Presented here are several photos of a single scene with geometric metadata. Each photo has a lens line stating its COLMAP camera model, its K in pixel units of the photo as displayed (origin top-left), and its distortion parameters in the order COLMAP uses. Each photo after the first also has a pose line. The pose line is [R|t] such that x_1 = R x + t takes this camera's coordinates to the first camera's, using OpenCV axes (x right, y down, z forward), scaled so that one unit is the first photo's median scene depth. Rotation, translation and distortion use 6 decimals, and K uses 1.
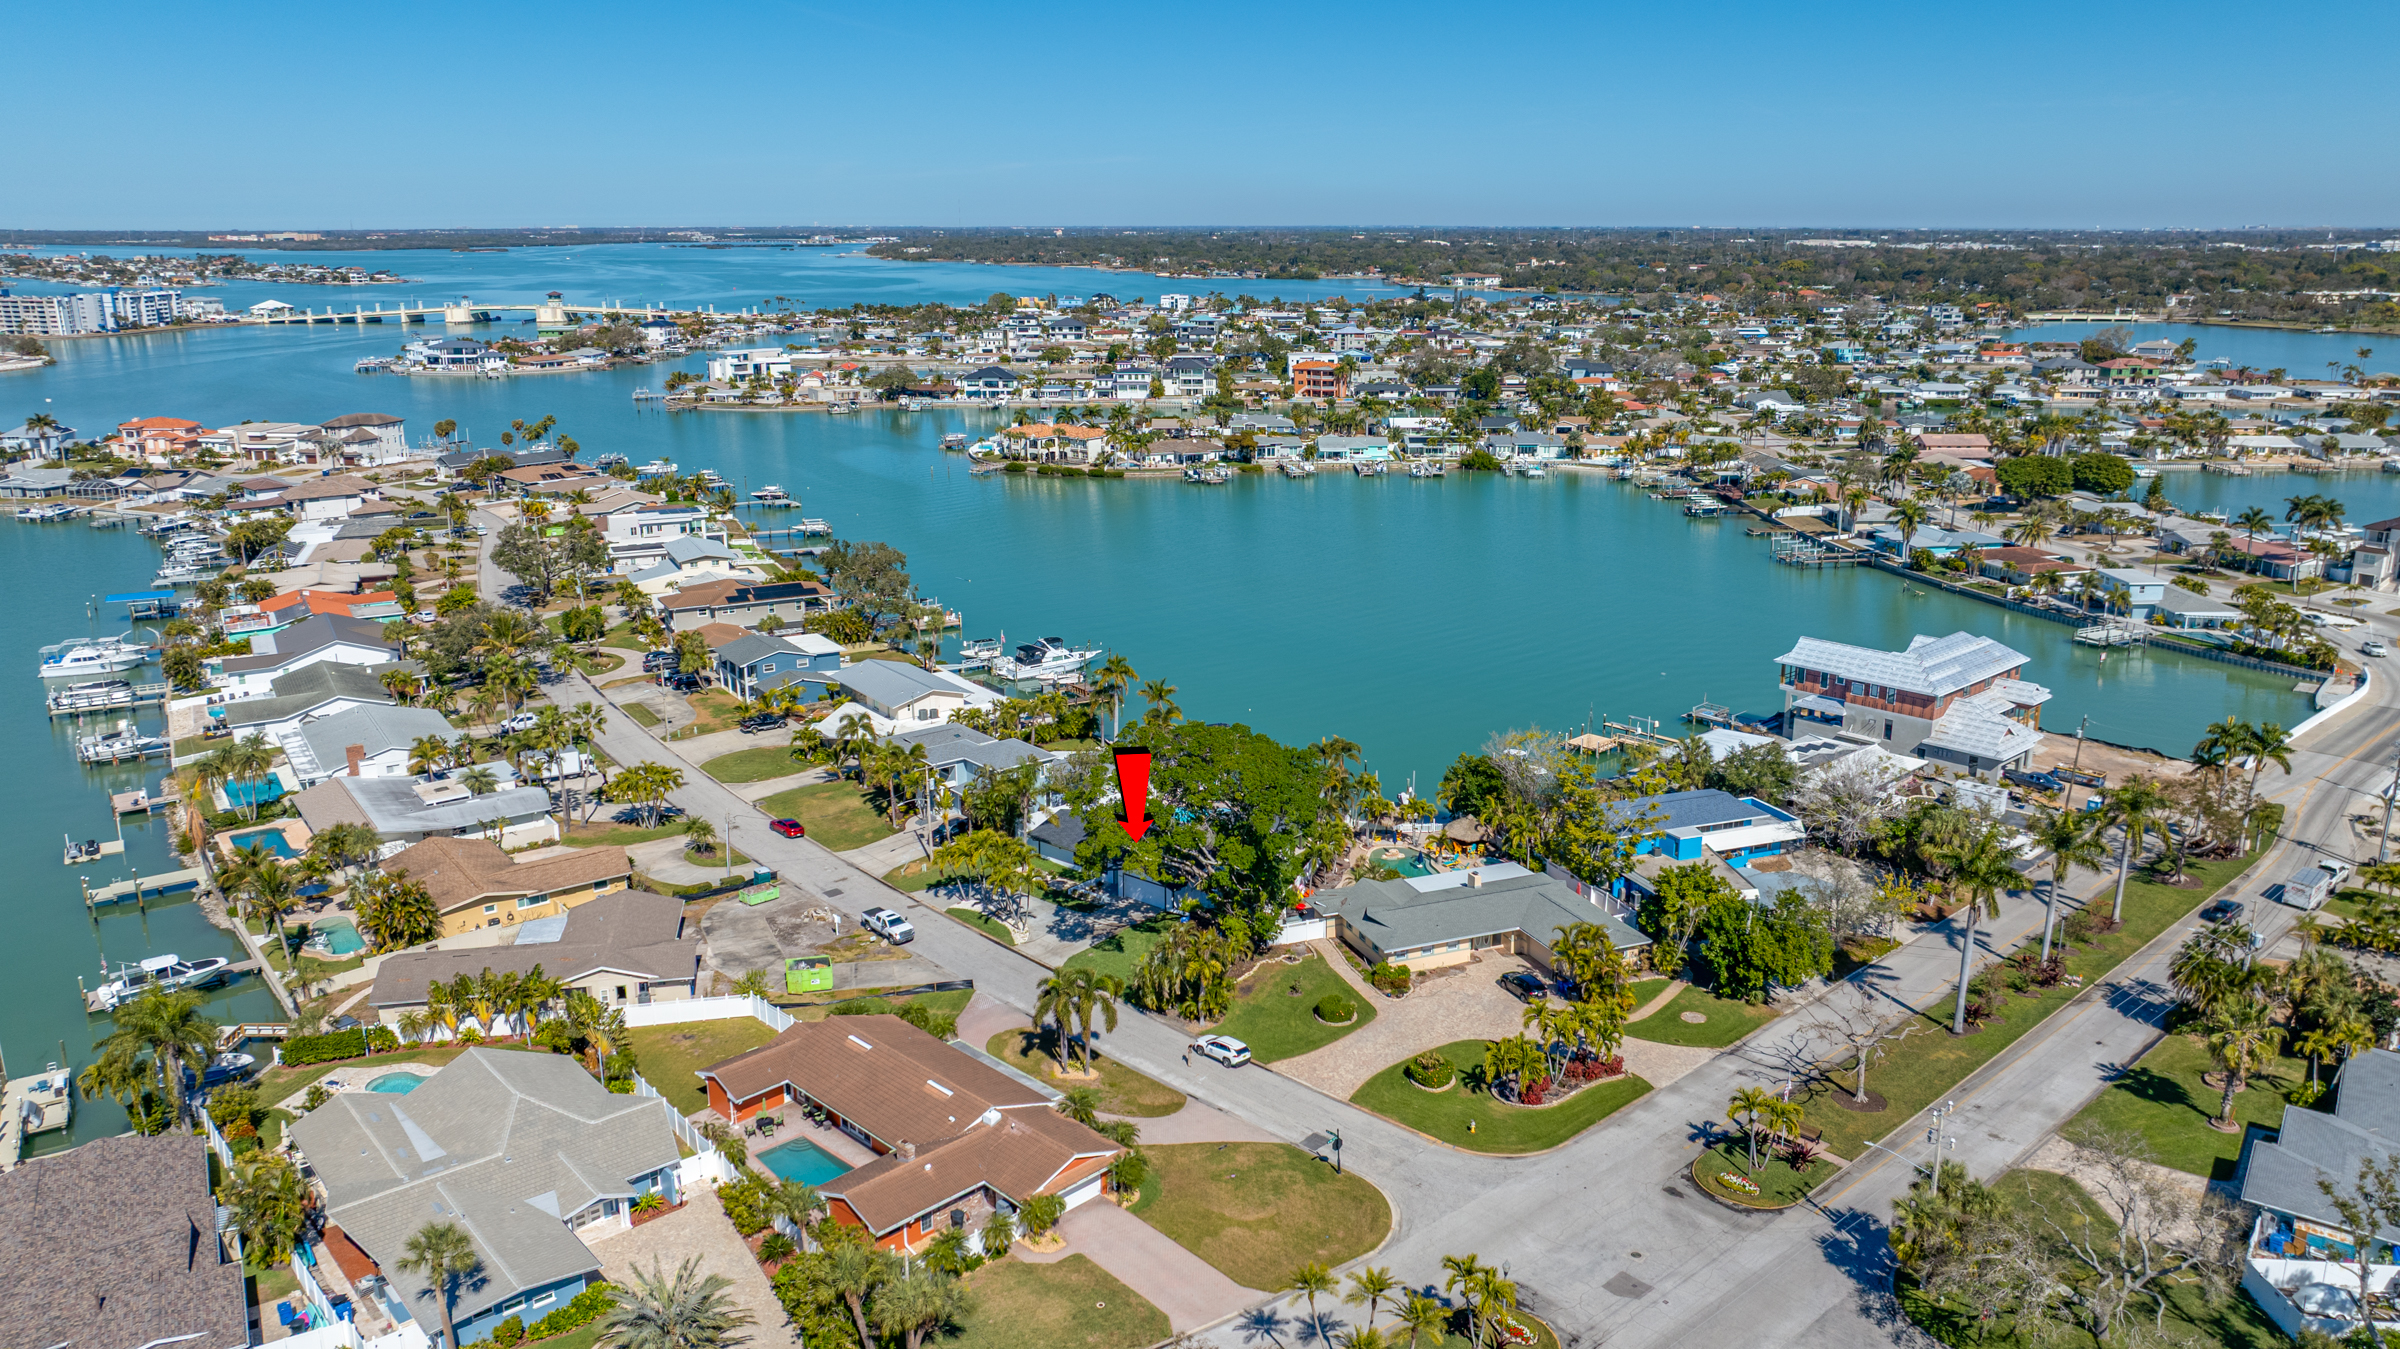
lens RADIAL K [[1714.8, 0, 1200.0], [0, 1714.8, 674.5], [0, 0, 1]] dist [-0.033235, 0.027263]
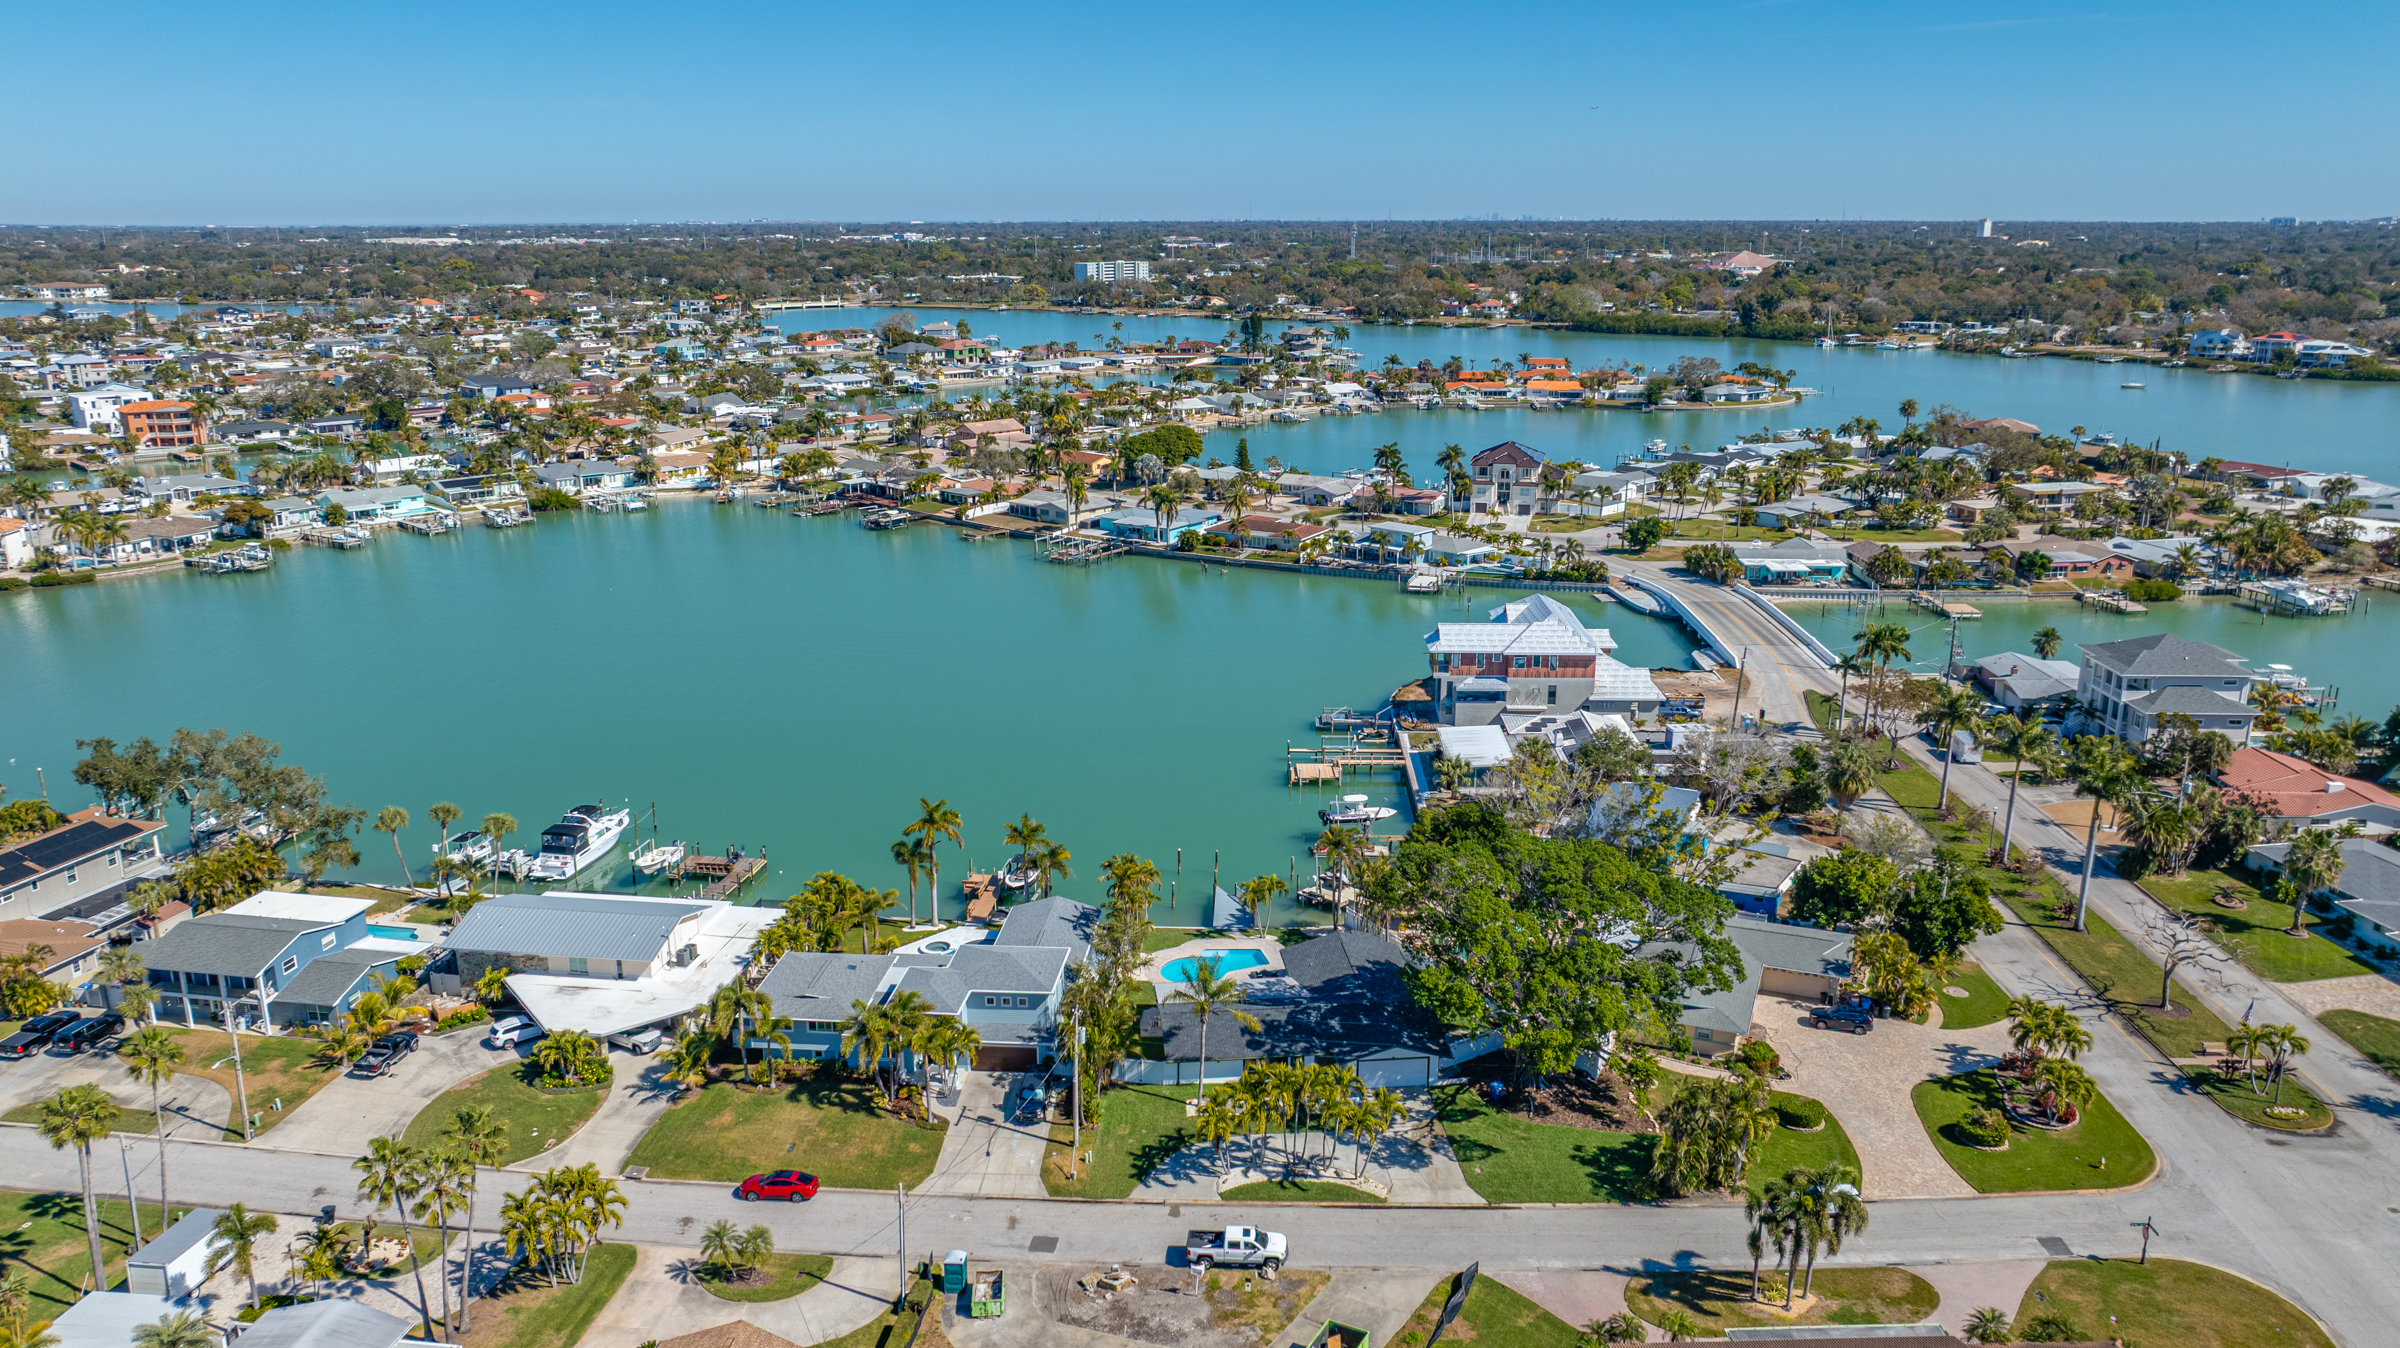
lens RADIAL K [[1714.8, 0, 1200.0], [0, 1714.8, 674.0], [0, 0, 1]] dist [-0.033235, 0.027263]
pose [[0.690593, -0.185229, 0.699122, -0.222304], [0.184102, 0.979828, 0.077745, -0.047074], [-0.699419, 0.075019, 0.710764, 0.182198]]
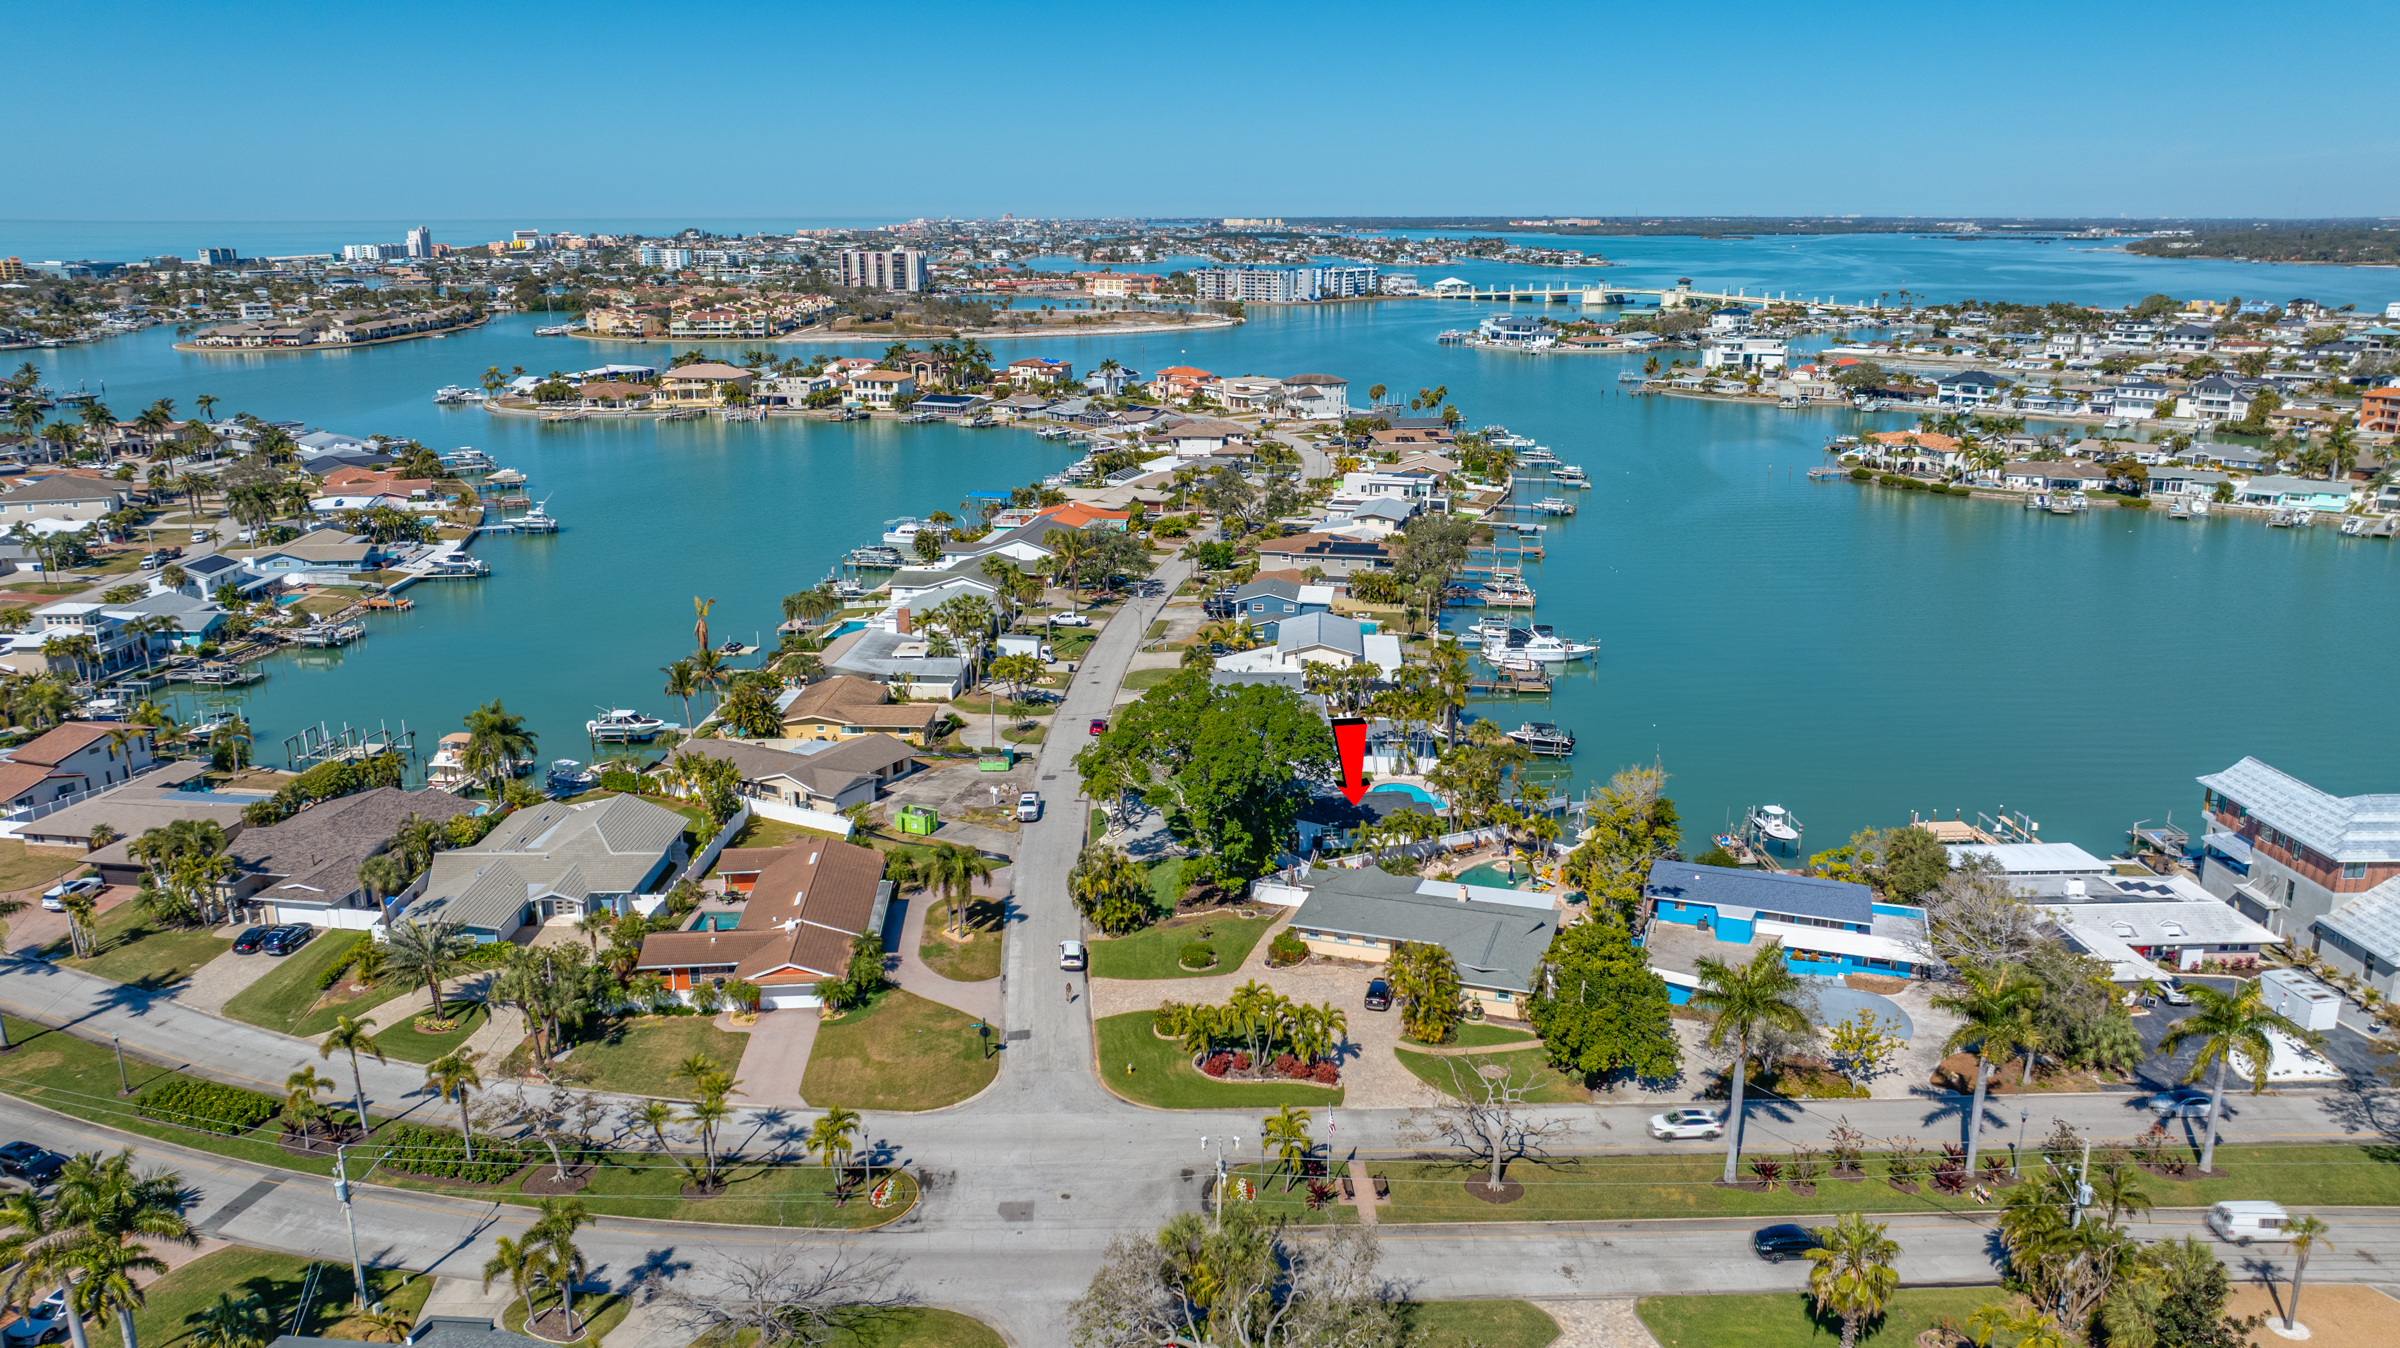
lens RADIAL K [[1714.8, 0, 1200.0], [0, 1714.8, 674.0], [0, 0, 1]] dist [-0.033235, 0.027263]
pose [[0.754605, 0.169536, -0.633900, 0.227997], [-0.165728, 0.983969, 0.065876, -0.014811], [0.634906, 0.055345, 0.770604, 0.054103]]
